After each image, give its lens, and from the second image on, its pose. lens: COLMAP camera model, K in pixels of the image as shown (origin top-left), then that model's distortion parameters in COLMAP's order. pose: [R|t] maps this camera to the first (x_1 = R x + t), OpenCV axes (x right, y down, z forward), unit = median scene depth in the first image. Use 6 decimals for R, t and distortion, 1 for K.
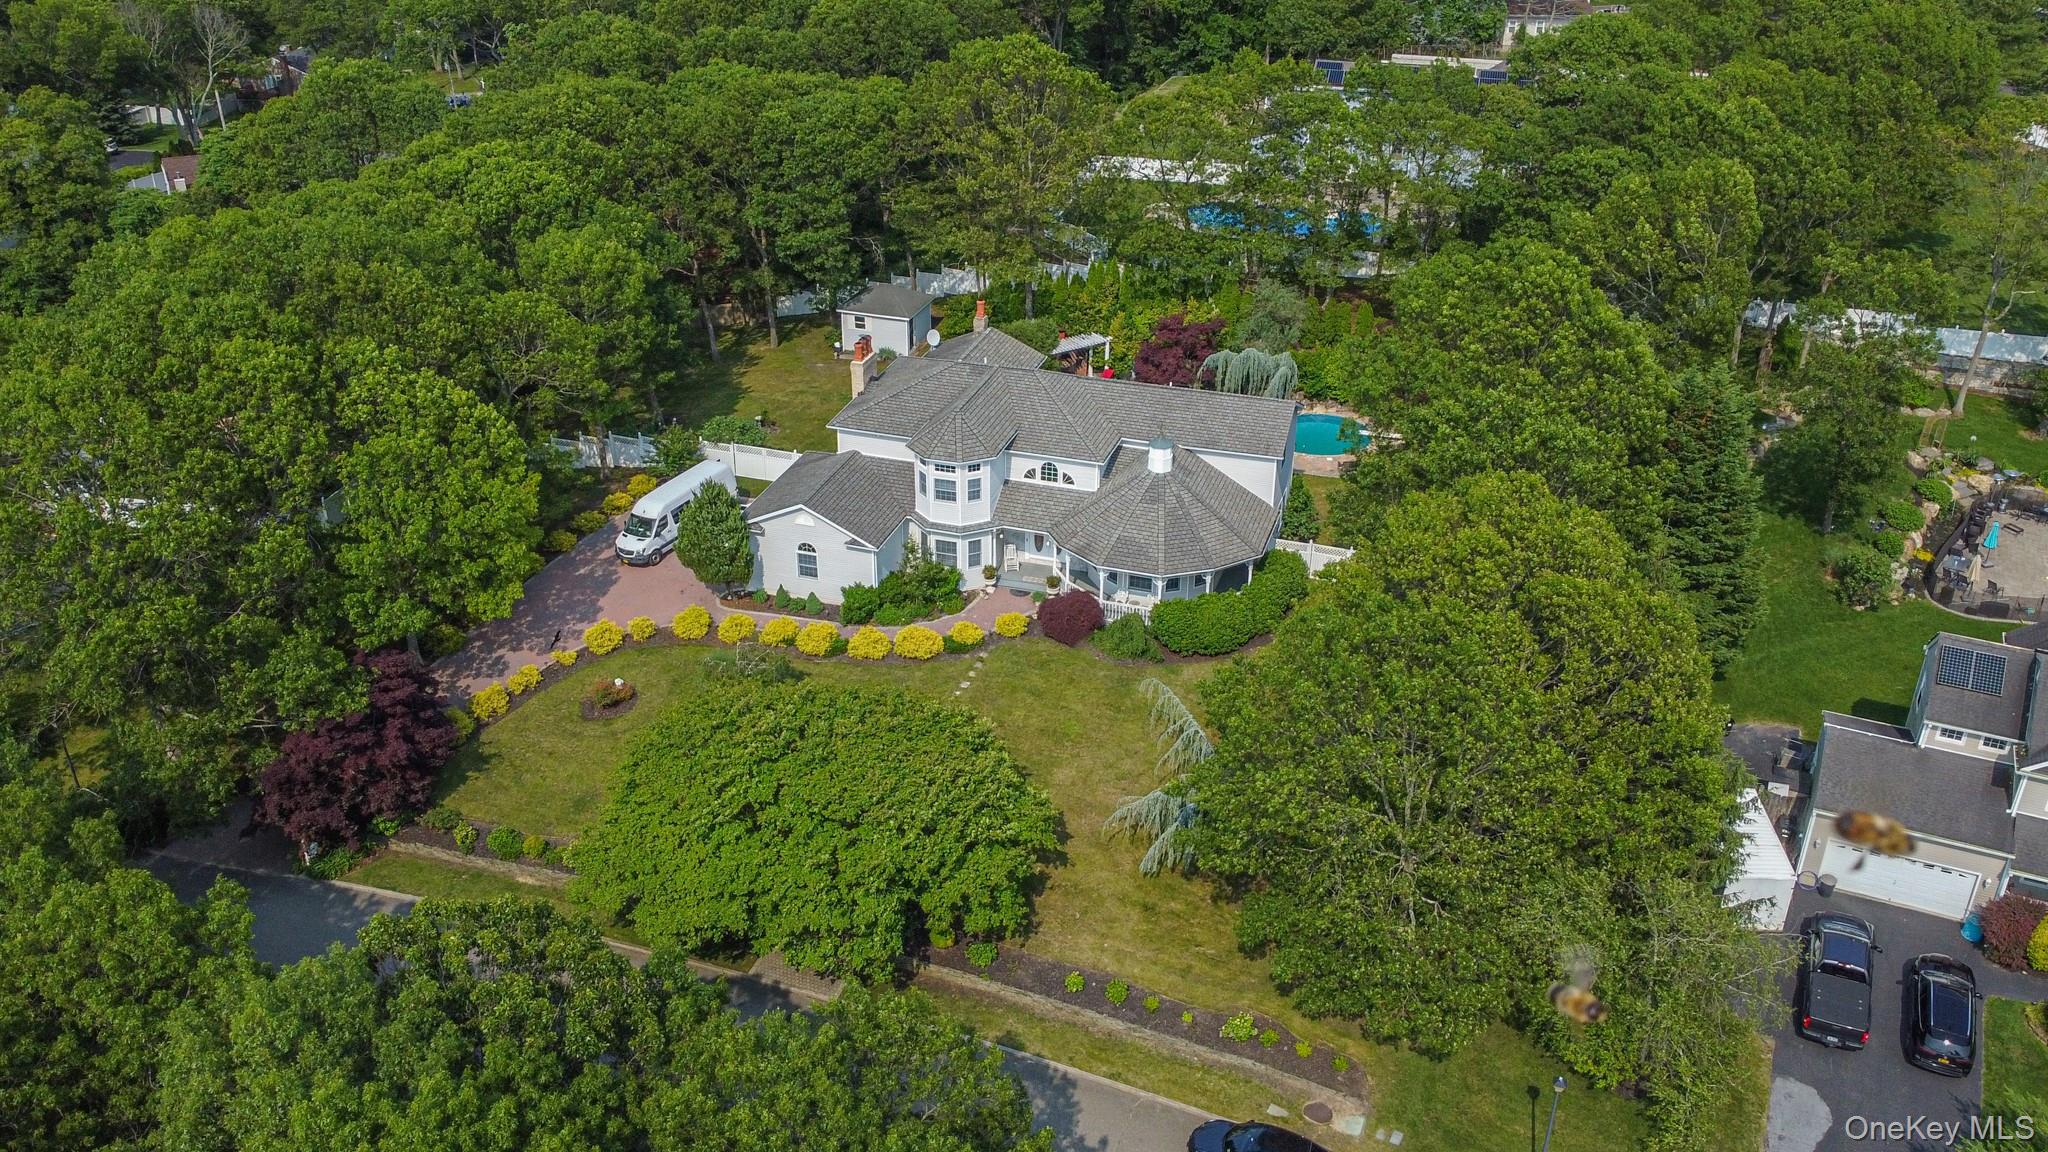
lens RADIAL K [[1718.0, 0, 1024.0], [0, 1718.0, 576.0], [0, 0, 1]] dist [0.003212, -0.012642]
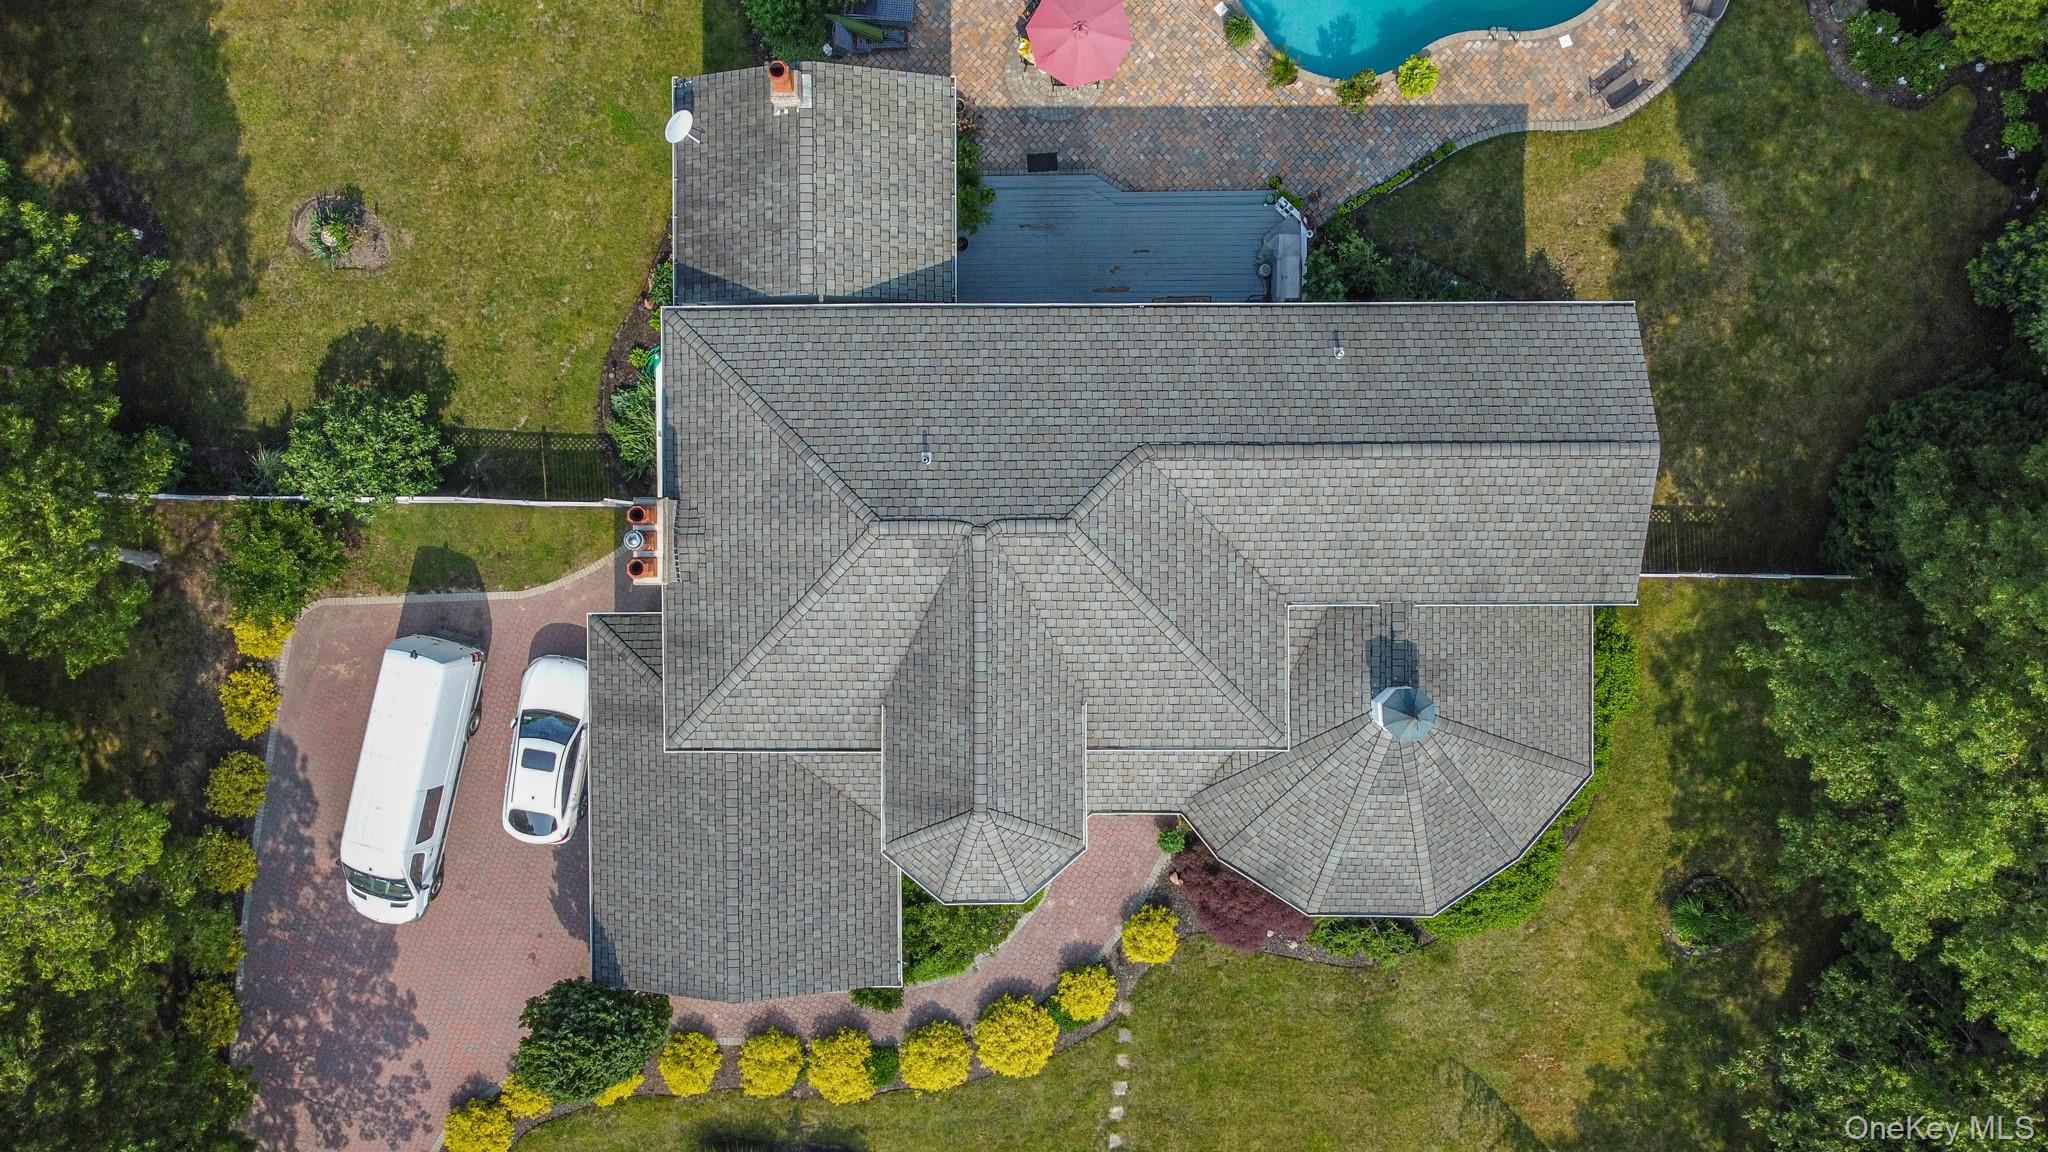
lens RADIAL K [[1605.5, 0, 1024.0], [0, 1605.5, 576.0], [0, 0, 1]] dist [-0.001095, -0.006248]
pose [[0.951449, -0.307551, -0.012520, -0.003612], [0.155177, 0.444139, 0.882417, -0.495193], [-0.265828, -0.841518, 0.470301, 0.847084]]
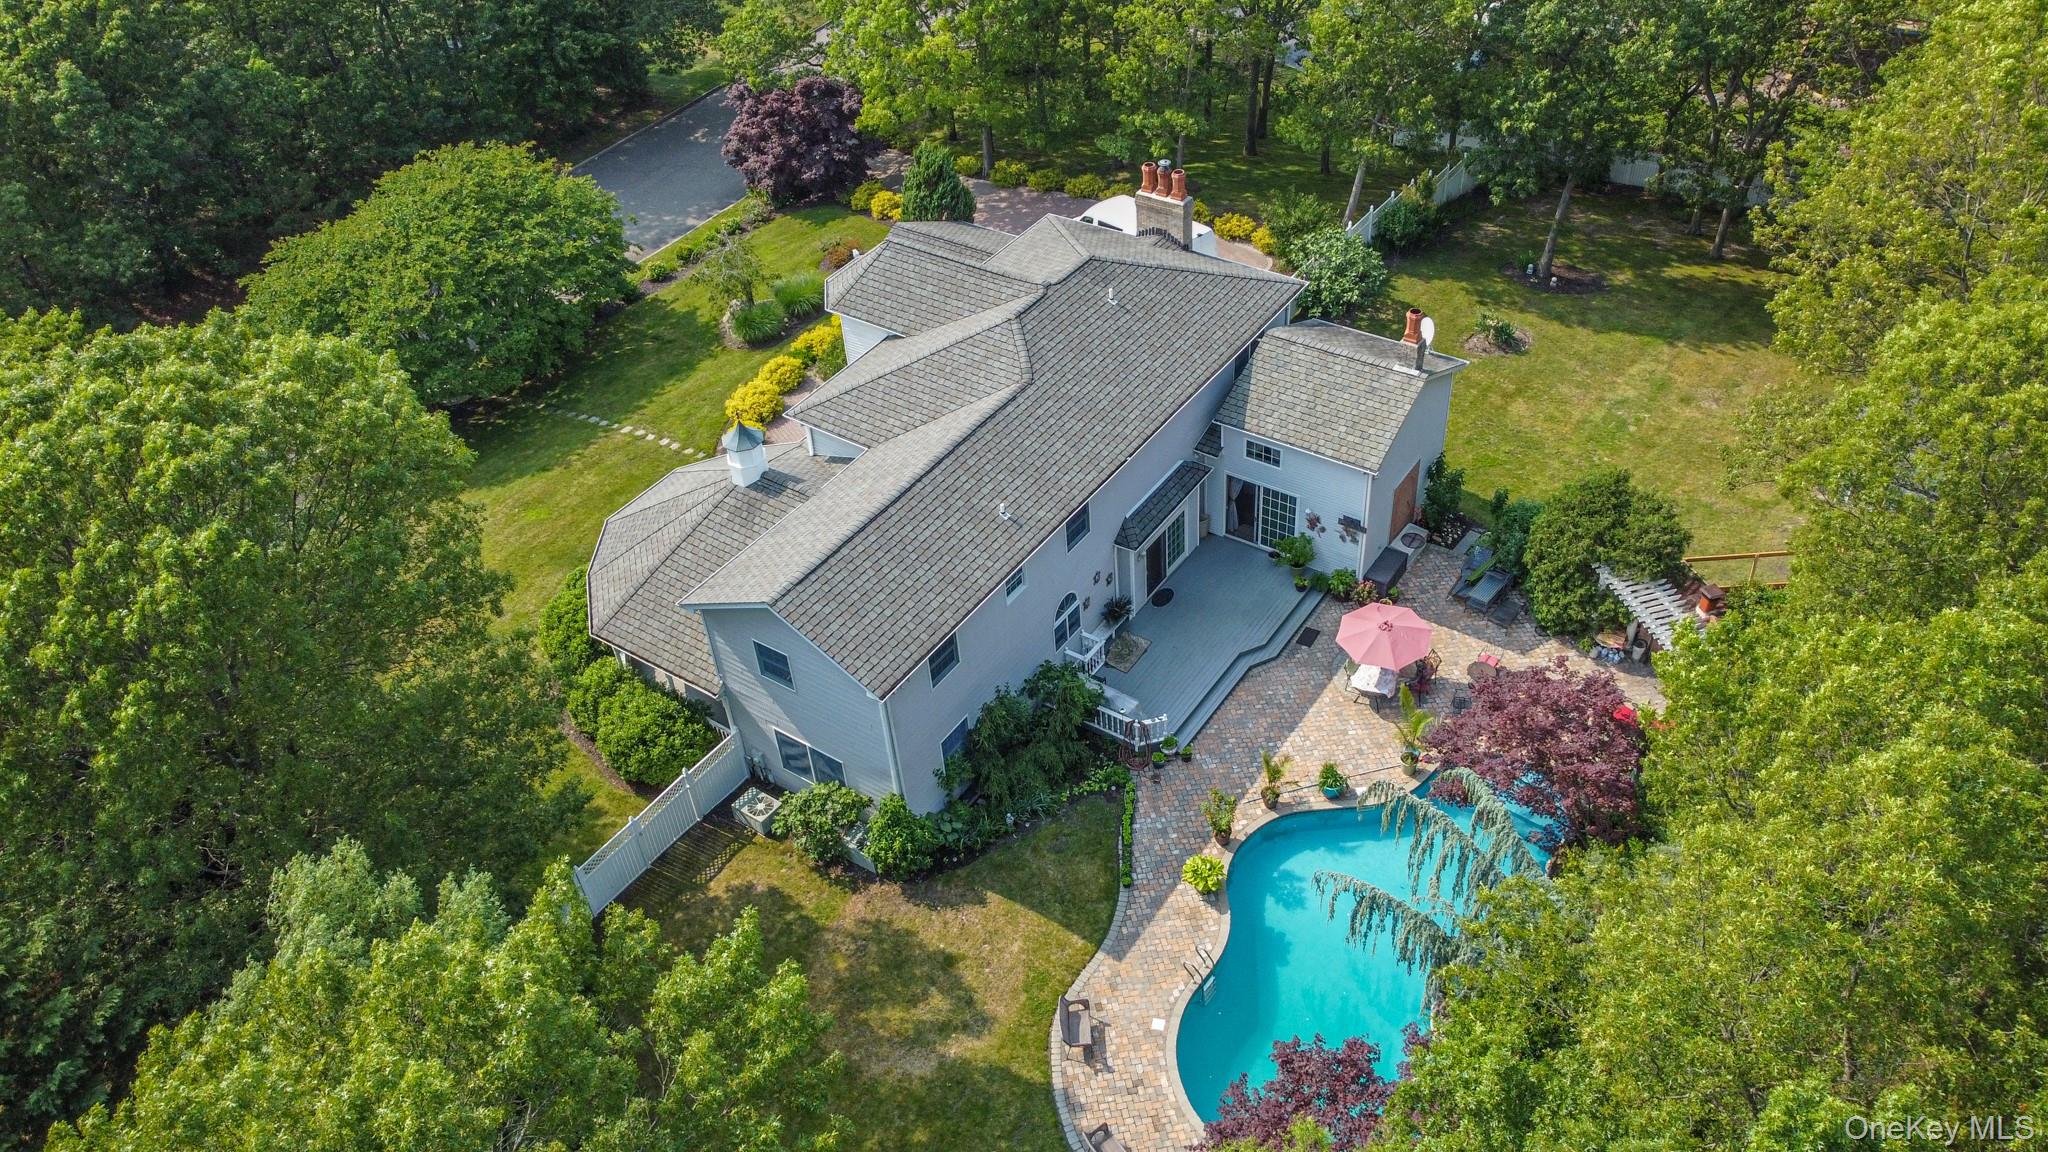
lens RADIAL K [[1605.5, 0, 1024.0], [0, 1605.5, 576.0], [0, 0, 1]] dist [-0.001095, -0.006248]
pose [[-0.292621, 0.634203, -0.715653, 0.479208], [-0.401860, 0.597552, 0.693859, -0.473077], [0.867688, 0.490630, 0.080005, 1.057658]]
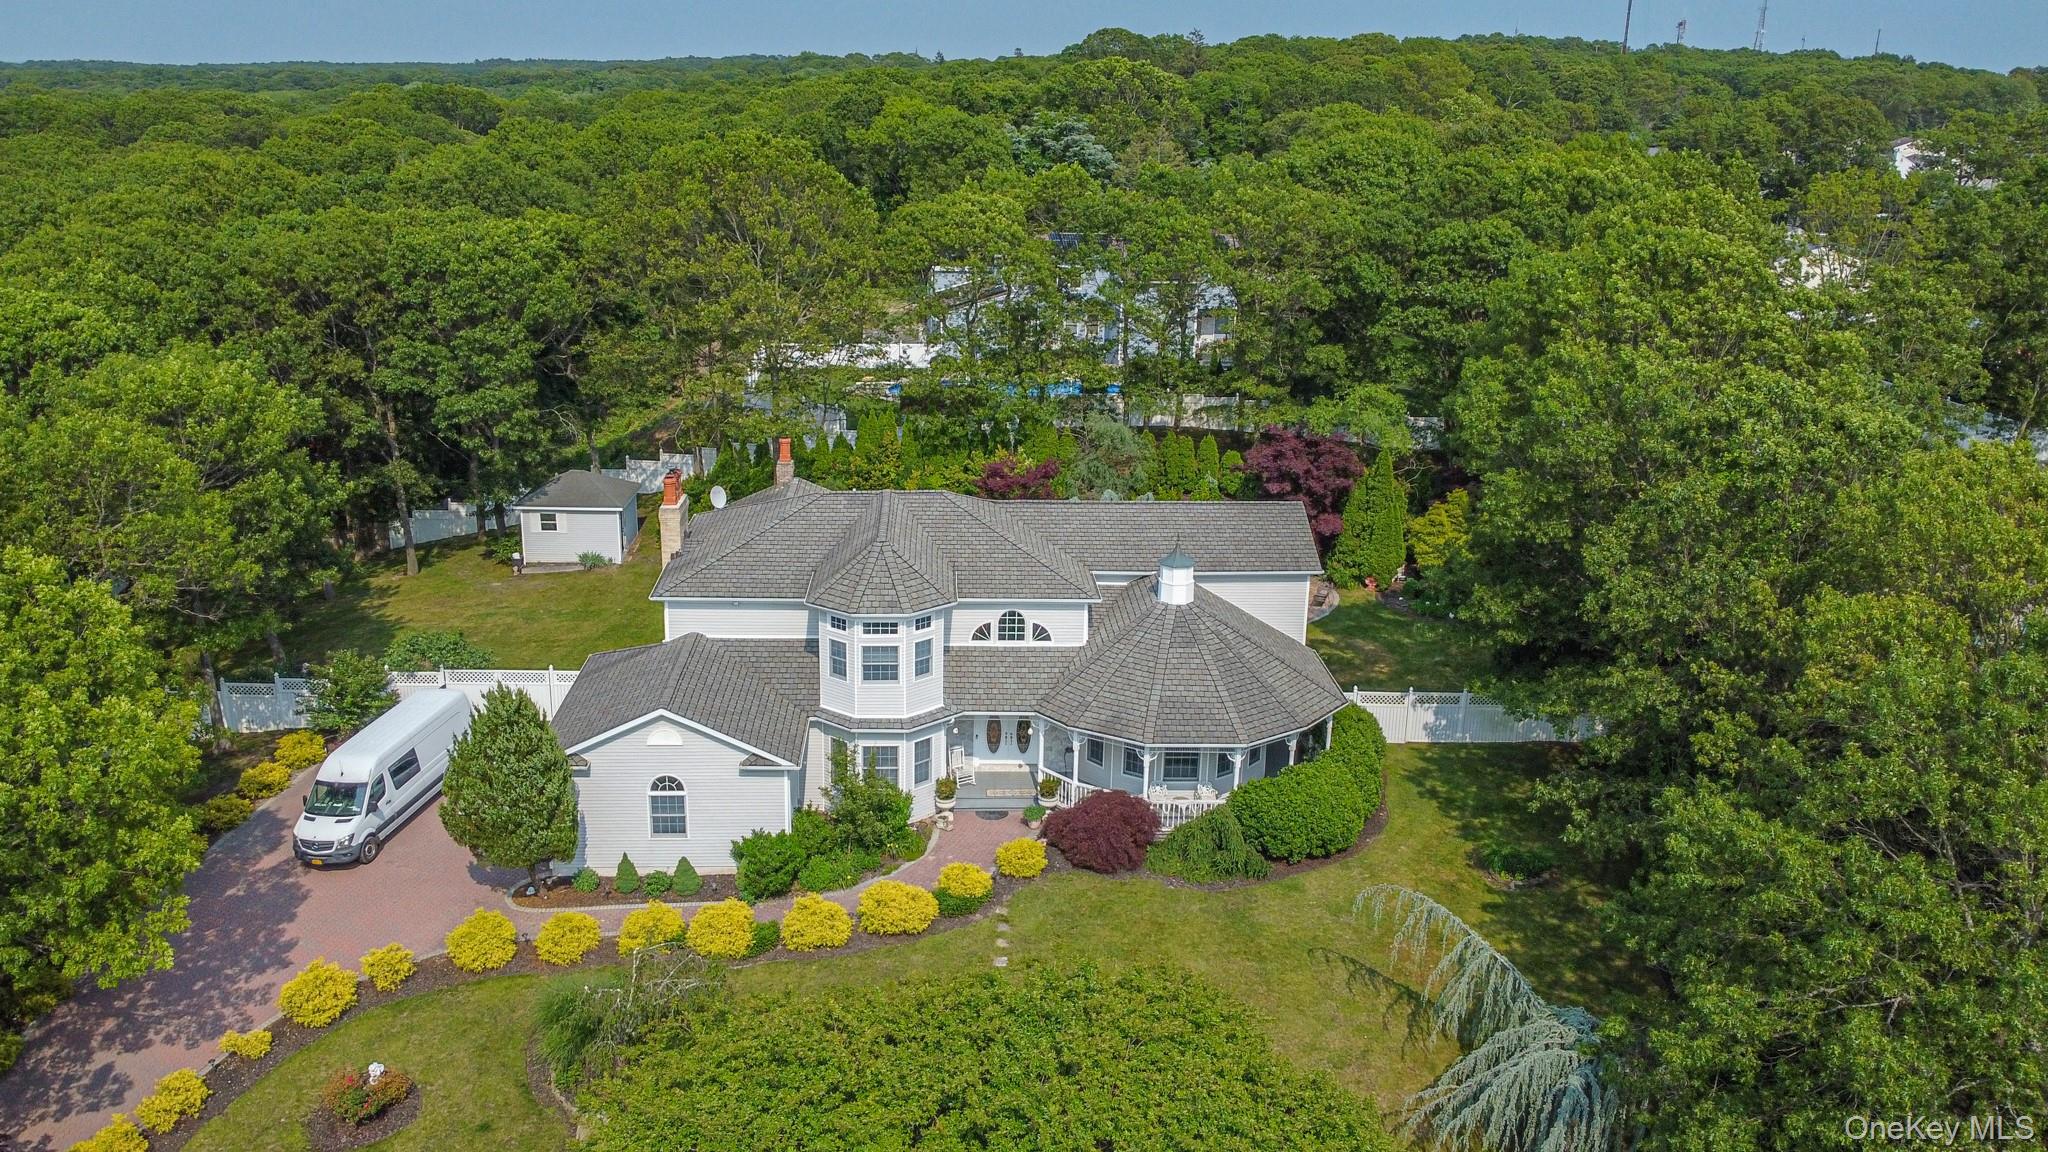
lens RADIAL K [[1605.5, 0, 1024.0], [0, 1605.5, 576.0], [0, 0, 1]] dist [-0.001095, -0.006248]
pose [[0.934798, -0.089037, 0.343838, -0.196947], [0.152981, 0.974604, -0.163537, 0.023594], [-0.320545, 0.205475, 0.924679, 0.426330]]
